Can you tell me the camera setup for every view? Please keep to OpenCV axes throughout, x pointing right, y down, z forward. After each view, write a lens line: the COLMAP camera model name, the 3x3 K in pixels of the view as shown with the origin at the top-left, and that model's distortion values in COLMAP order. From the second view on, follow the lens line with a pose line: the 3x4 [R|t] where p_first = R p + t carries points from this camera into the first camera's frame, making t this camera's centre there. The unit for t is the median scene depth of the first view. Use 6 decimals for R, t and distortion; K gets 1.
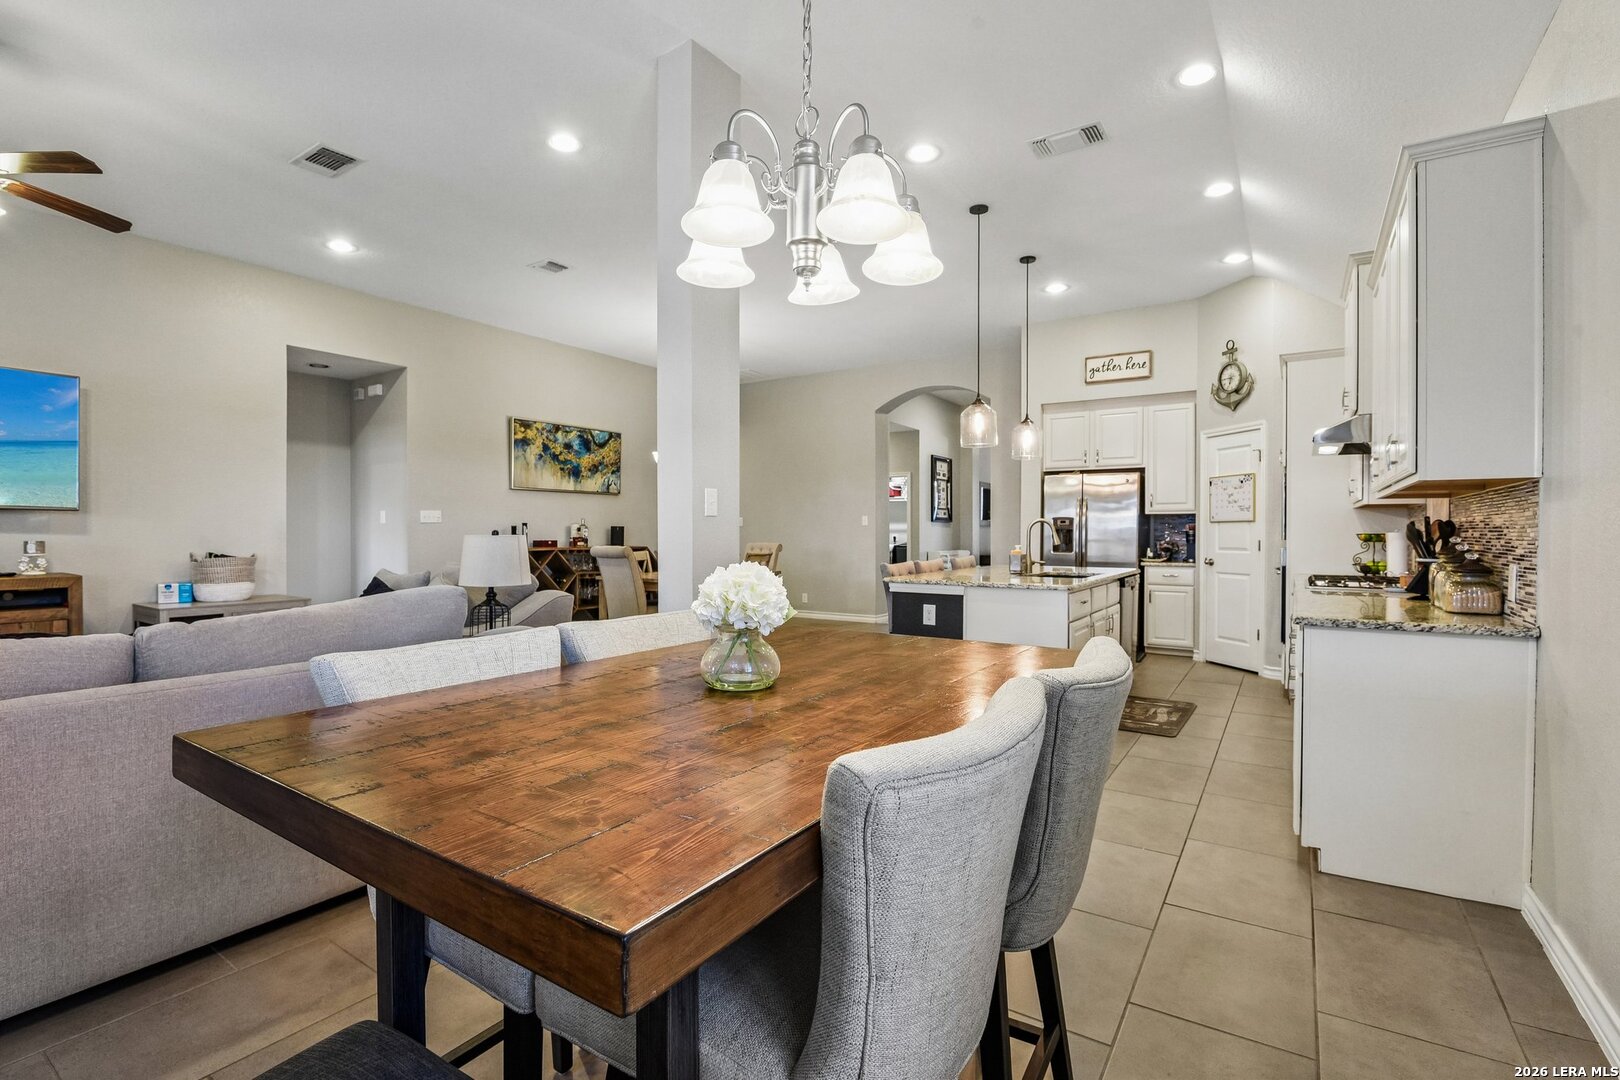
lens RADIAL K [[745.9, 0, 800.8], [0, 745.9, 538.6], [0, 0, 1]] dist [-0.011453, -0.006092]
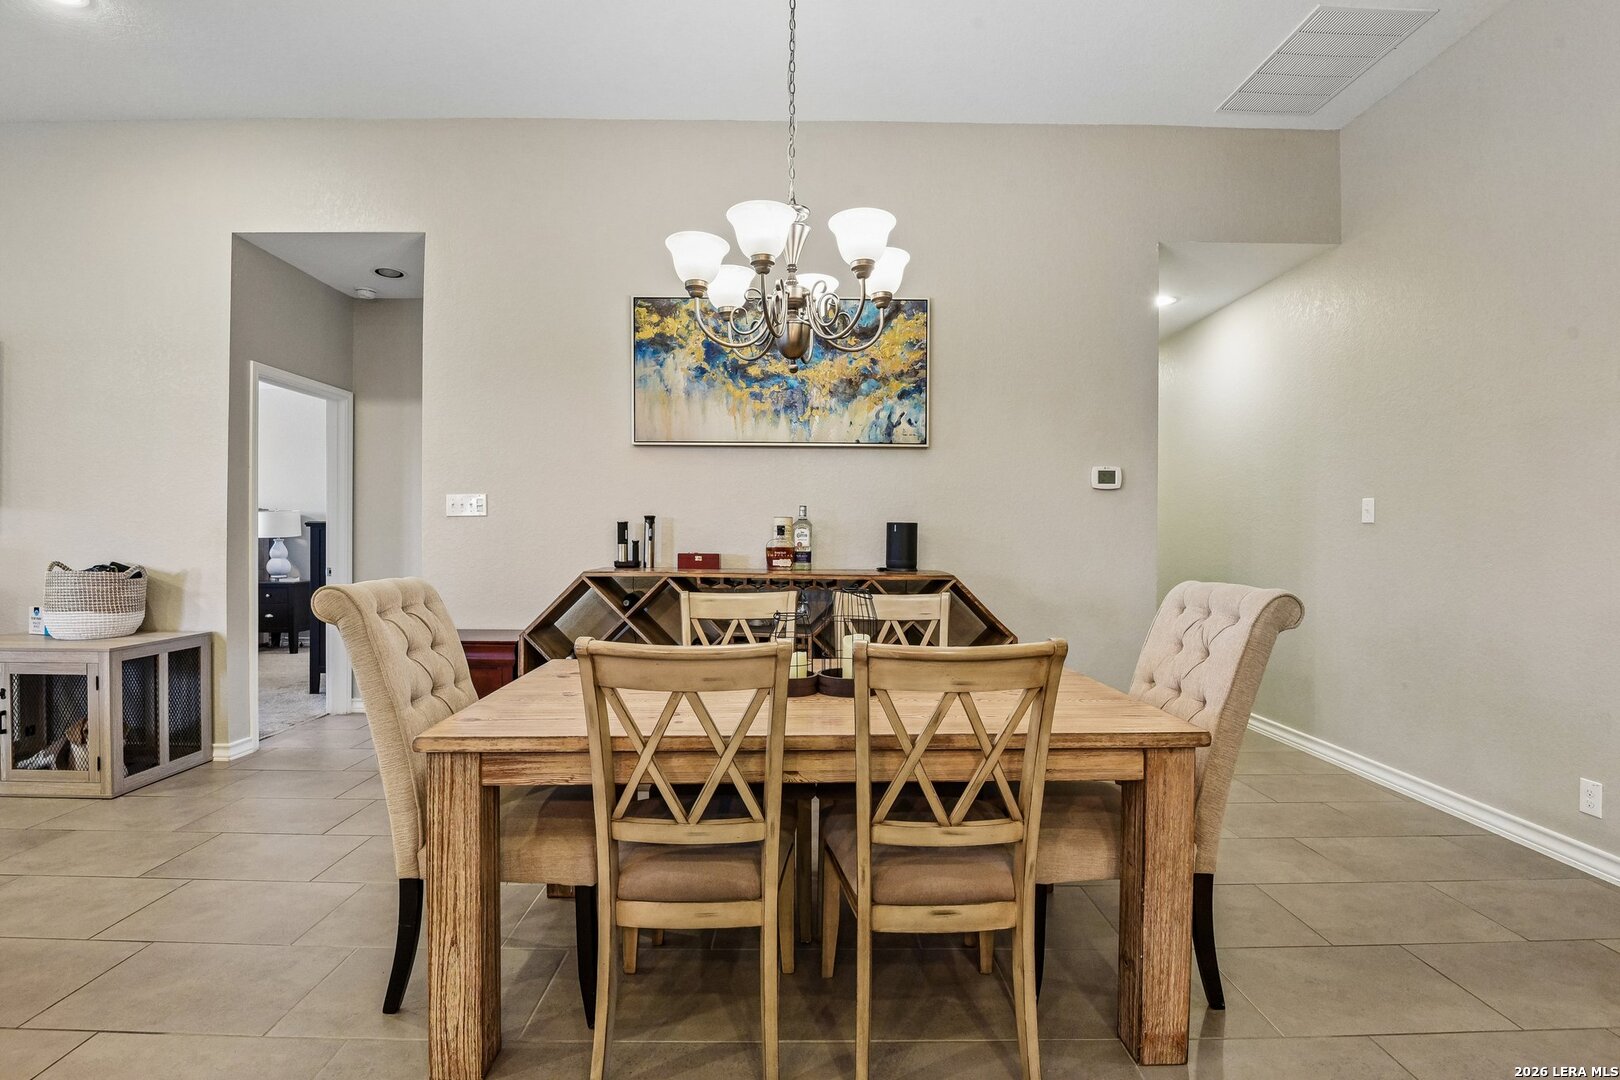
lens RADIAL K [[768.3, 0, 810.6], [0, 768.3, 540.9], [0, 0, 1]] dist [-0.011578, -0.005313]
pose [[0.567421, 0.008217, -0.823387, 0.091440], [-0.013552, 0.999908, 0.000640, -0.006996], [0.823316, 0.010795, 0.567480, 0.856299]]
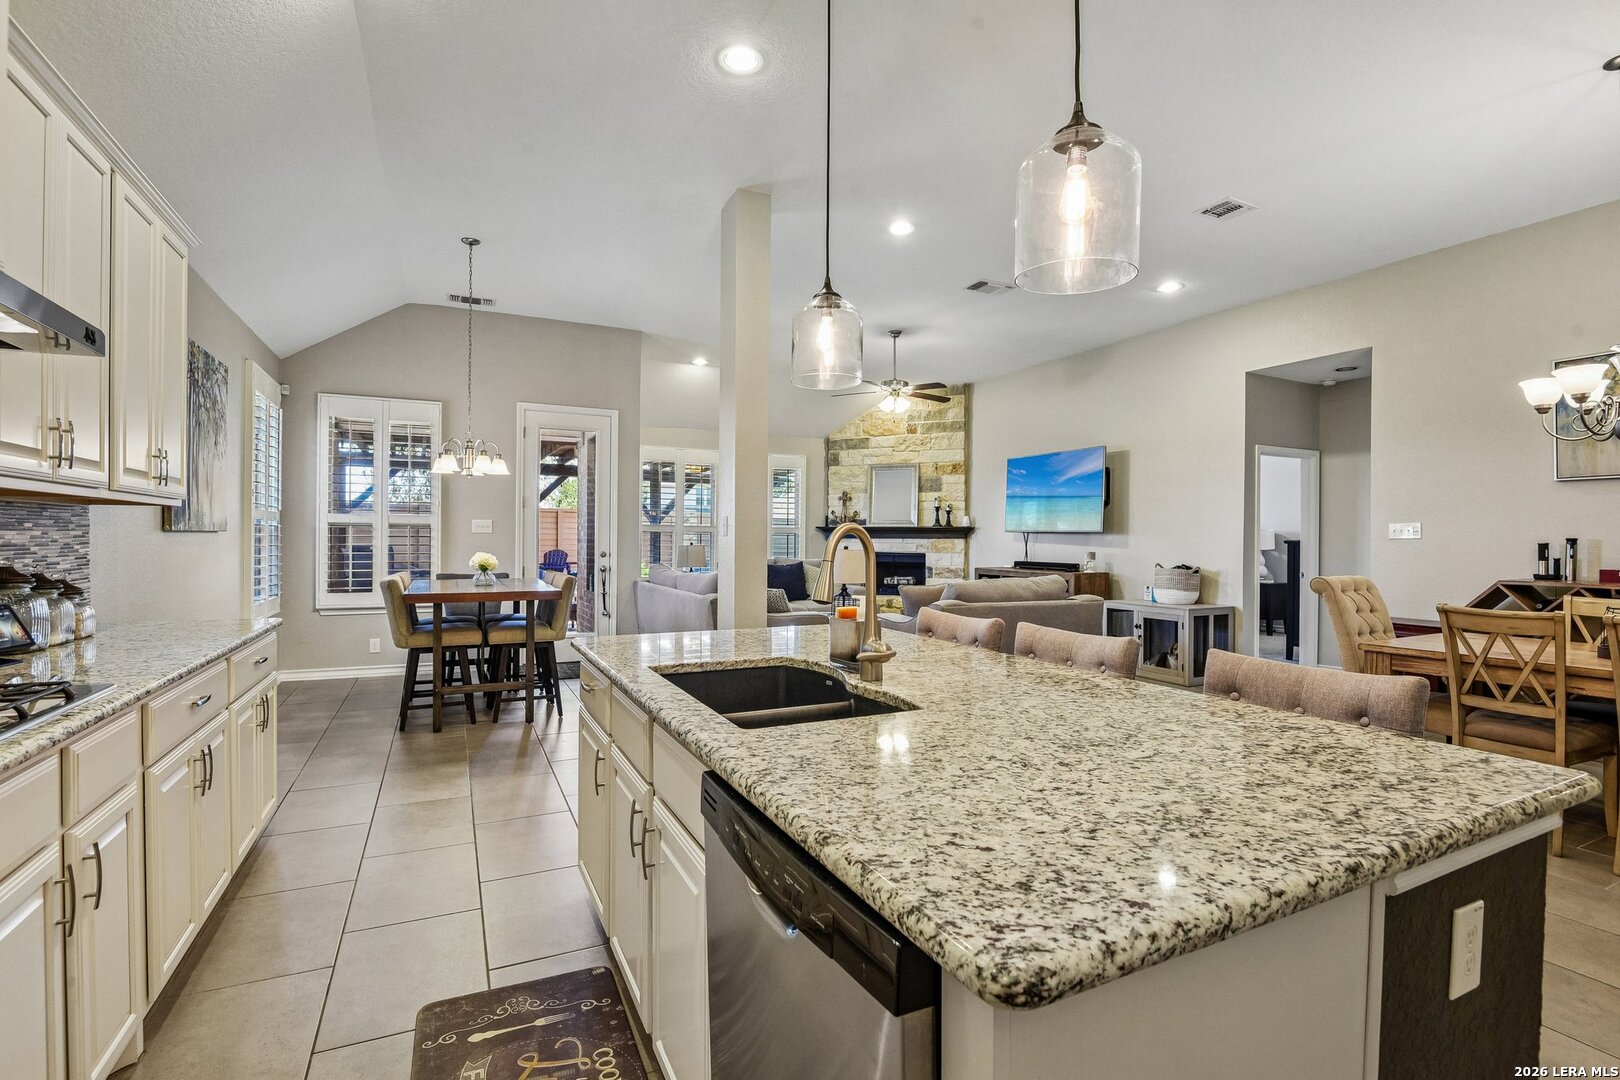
lens RADIAL K [[745.9, 0, 805.2], [0, 745.9, 540.5], [0, 0, 1]] dist [-0.011453, -0.006092]
pose [[-0.505520, -0.001509, -0.862814, 0.444084], [-0.014487, 0.999872, 0.006739, -0.015183], [0.862693, 0.015907, -0.505477, 0.819202]]
